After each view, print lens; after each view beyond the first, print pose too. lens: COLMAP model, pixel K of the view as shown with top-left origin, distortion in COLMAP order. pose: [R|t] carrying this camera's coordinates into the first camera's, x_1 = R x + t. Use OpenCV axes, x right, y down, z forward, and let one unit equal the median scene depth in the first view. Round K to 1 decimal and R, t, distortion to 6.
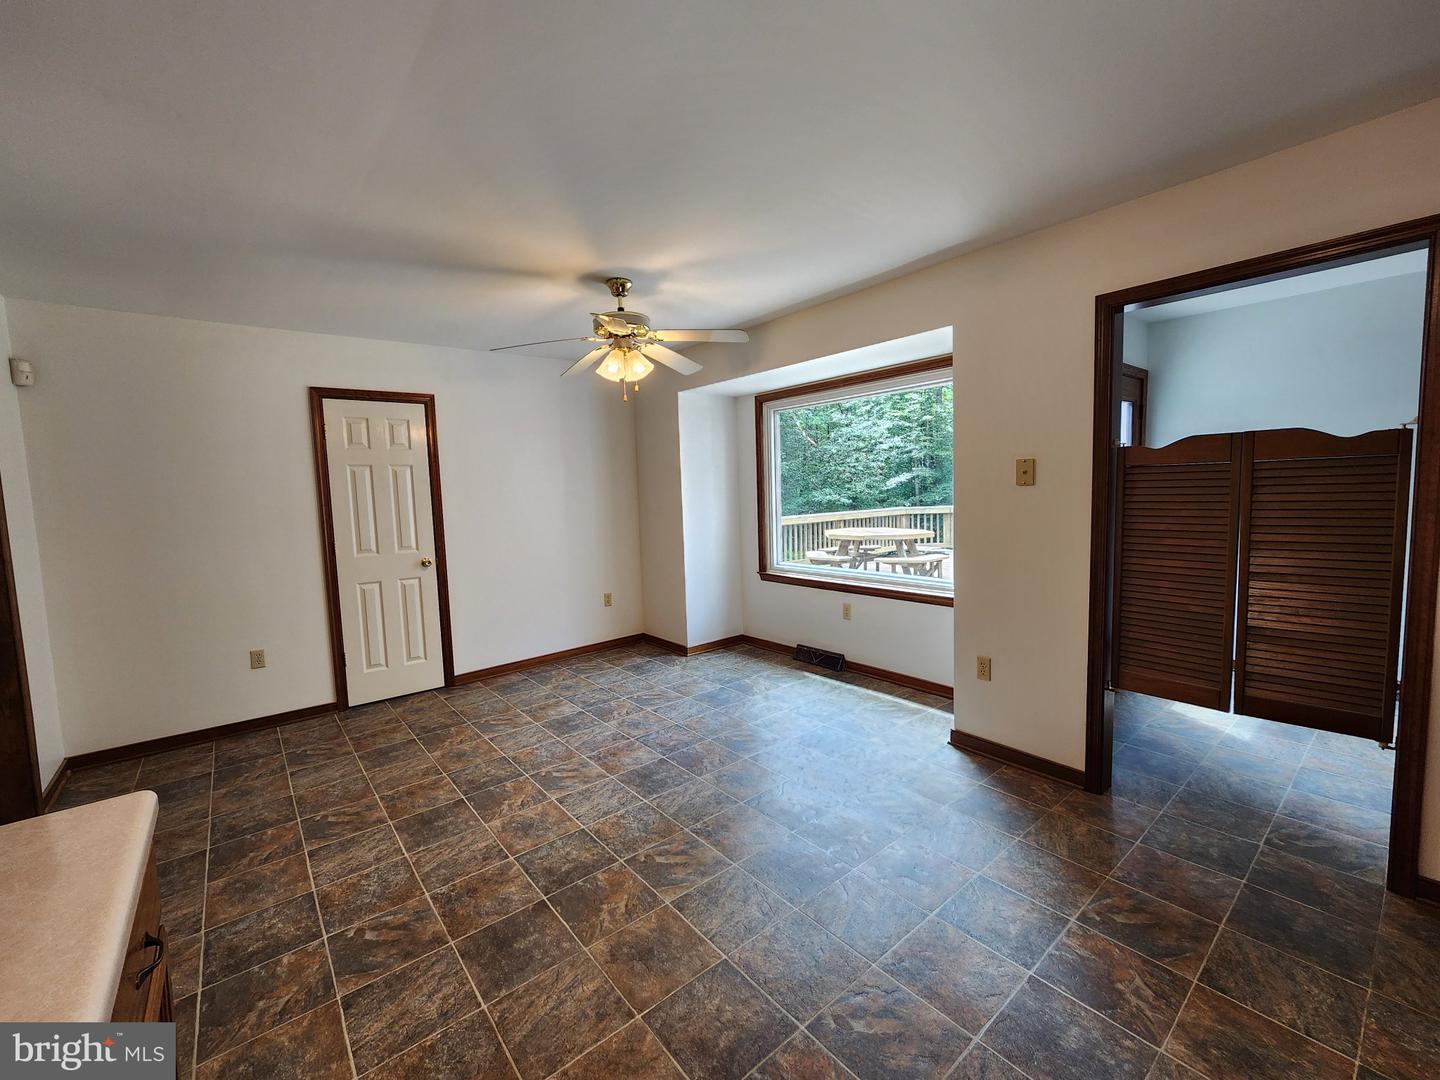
lens RADIAL K [[599.9, 0, 715.6], [0, 599.9, 536.1], [0, 0, 1]] dist [0.003630, 0.000317]
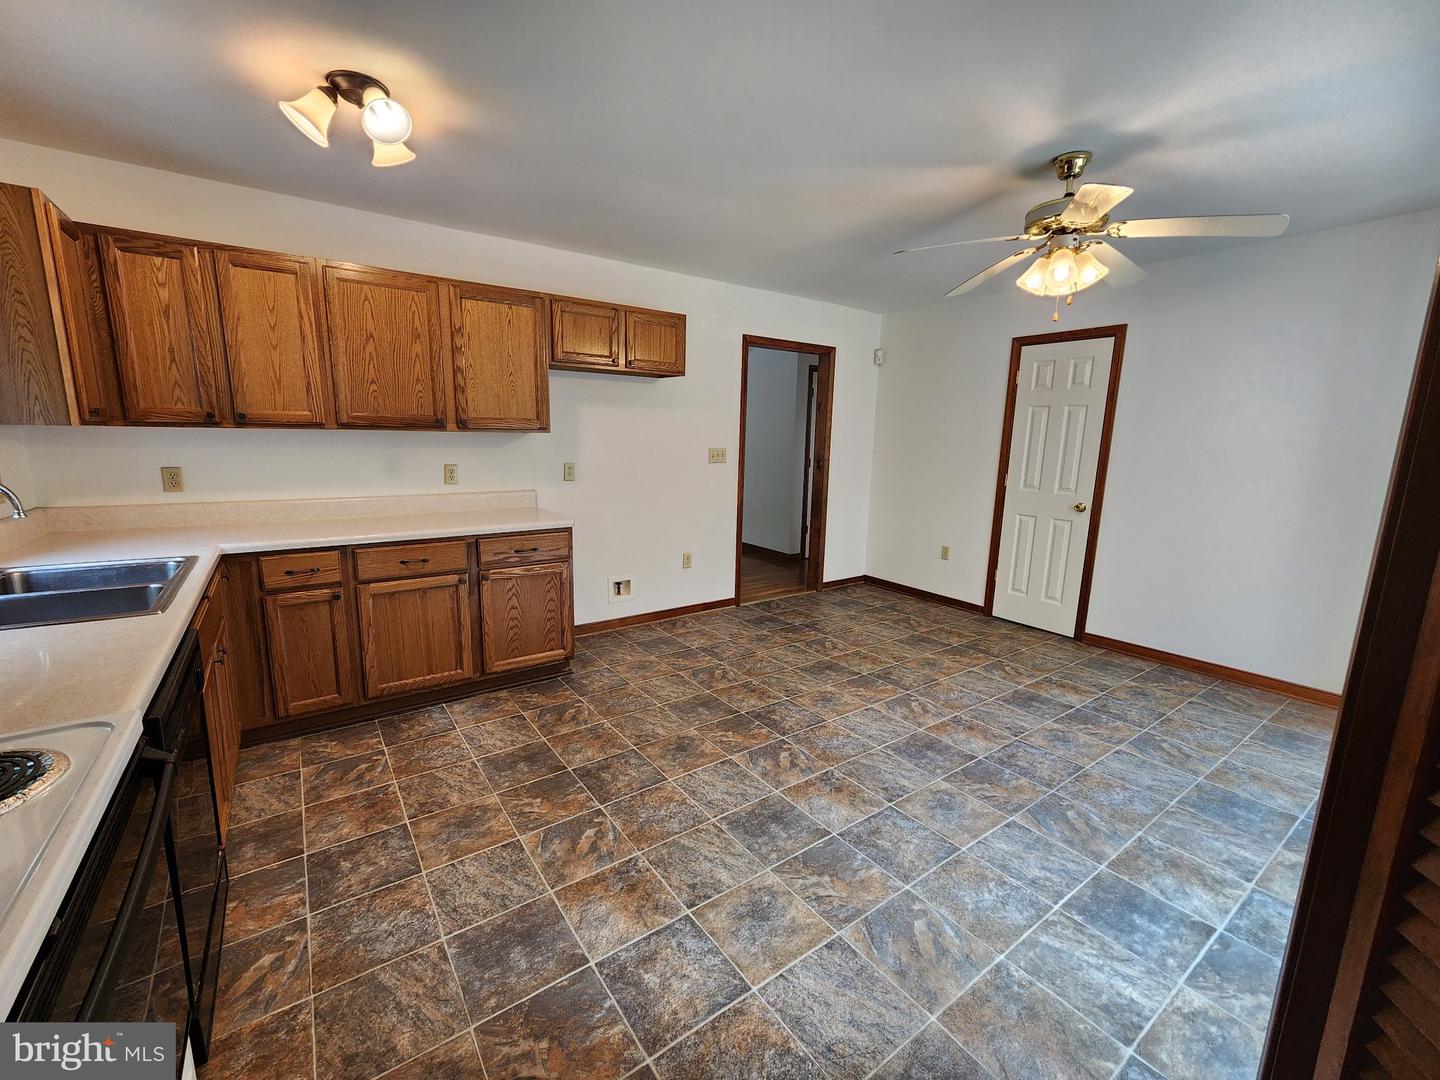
lens RADIAL K [[599.9, 0, 706.5], [0, 599.9, 539.2], [0, 0, 1]] dist [0.003630, 0.000317]
pose [[-0.079644, 0.204618, -0.975596, 0.605218], [-0.096867, 0.972485, 0.211874, -0.061373], [0.992106, 0.111378, -0.057632, 0.544931]]
